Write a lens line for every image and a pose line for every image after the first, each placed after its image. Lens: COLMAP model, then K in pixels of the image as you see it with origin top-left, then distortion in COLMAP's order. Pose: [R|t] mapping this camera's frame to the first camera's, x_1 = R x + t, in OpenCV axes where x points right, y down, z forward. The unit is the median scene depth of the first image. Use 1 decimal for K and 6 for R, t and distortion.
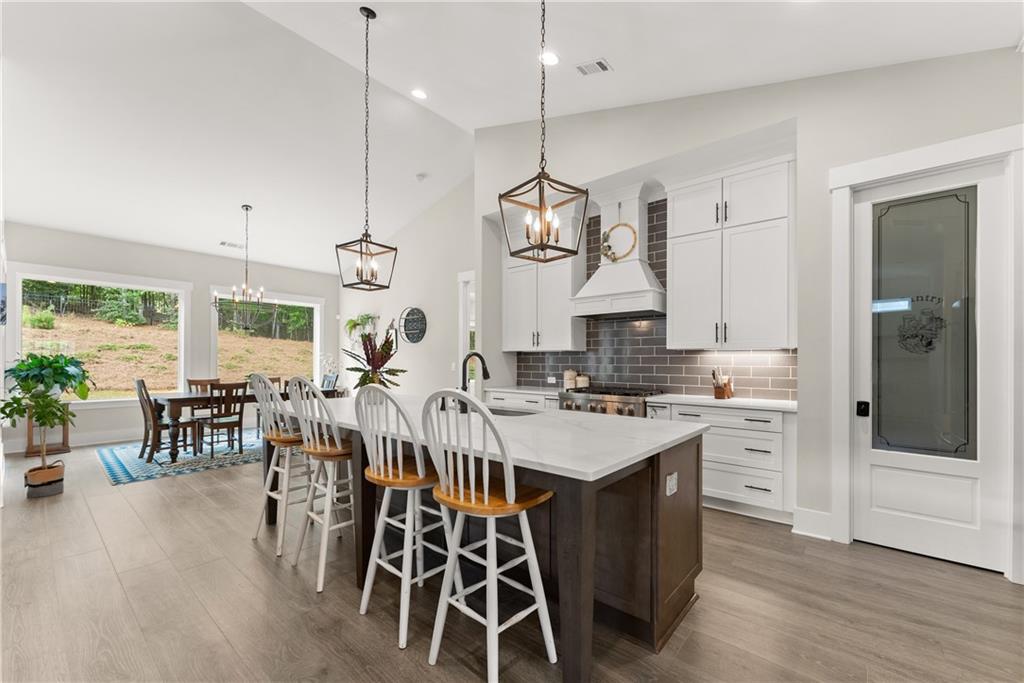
lens RADIAL K [[412.8, 0, 510.2], [0, 412.8, 360.4], [0, 0, 1]] dist [0.000555, 0.000027]
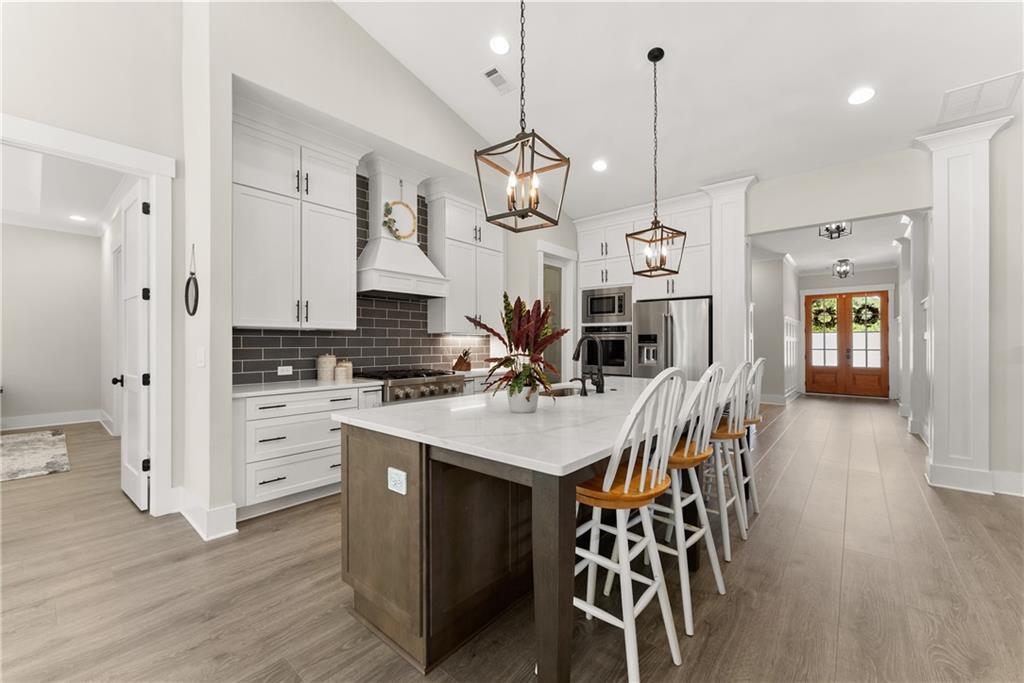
lens RADIAL K [[412.8, 0, 512.4], [0, 412.8, 338.1], [0, 0, 1]] dist [0.000555, 0.000027]
pose [[-0.010796, 0.011988, 0.999870, -0.661674], [0.002137, 0.999926, -0.011965, 0.002596], [-0.999939, 0.002008, -0.010820, 0.700067]]
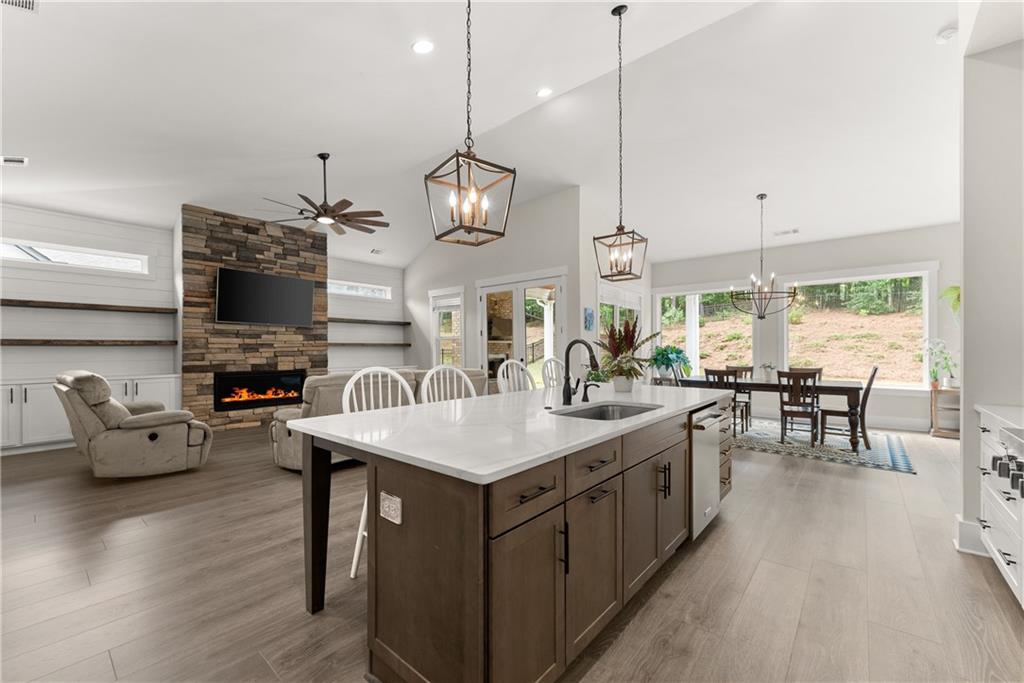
lens RADIAL K [[412.8, 0, 509.9], [0, 412.8, 350.8], [0, 0, 1]] dist [0.000555, 0.000027]
pose [[0.003306, 0.001365, -0.999994, 0.465796], [0.002221, 0.999997, 0.001372, 0.002291], [0.999992, -0.002225, 0.003303, 0.489030]]
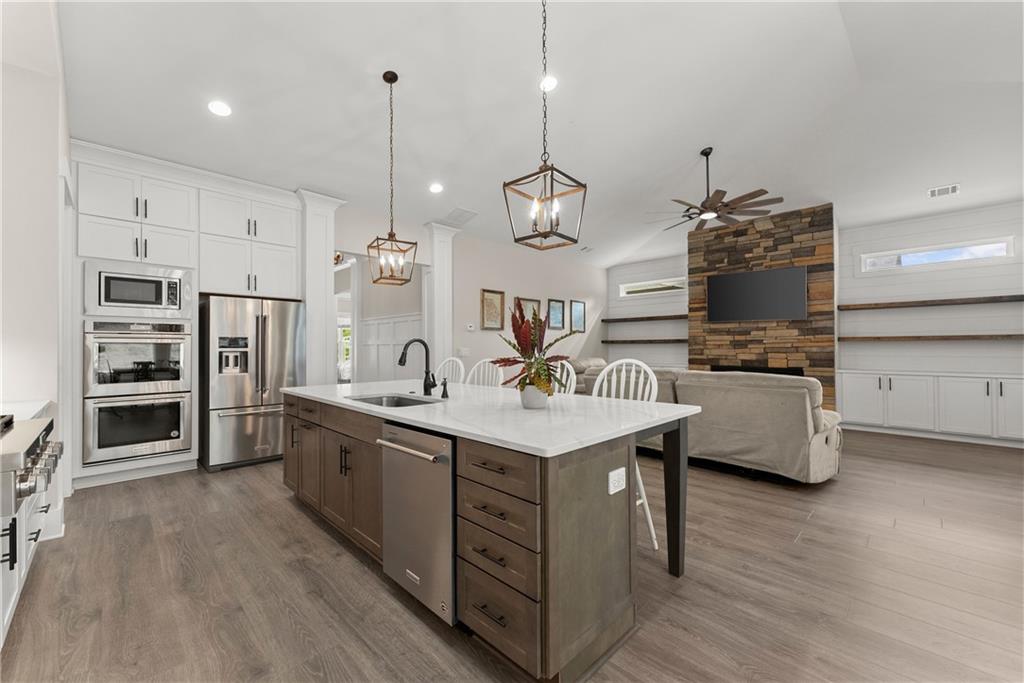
lens RADIAL K [[412.8, 0, 507.1], [0, 412.8, 342.7], [0, 0, 1]] dist [0.000555, 0.000027]
pose [[-0.995910, 0.001929, 0.090335, -0.241277], [0.000932, 0.999938, -0.011082, 0.002668], [-0.090351, -0.010953, -0.995850, 1.168499]]
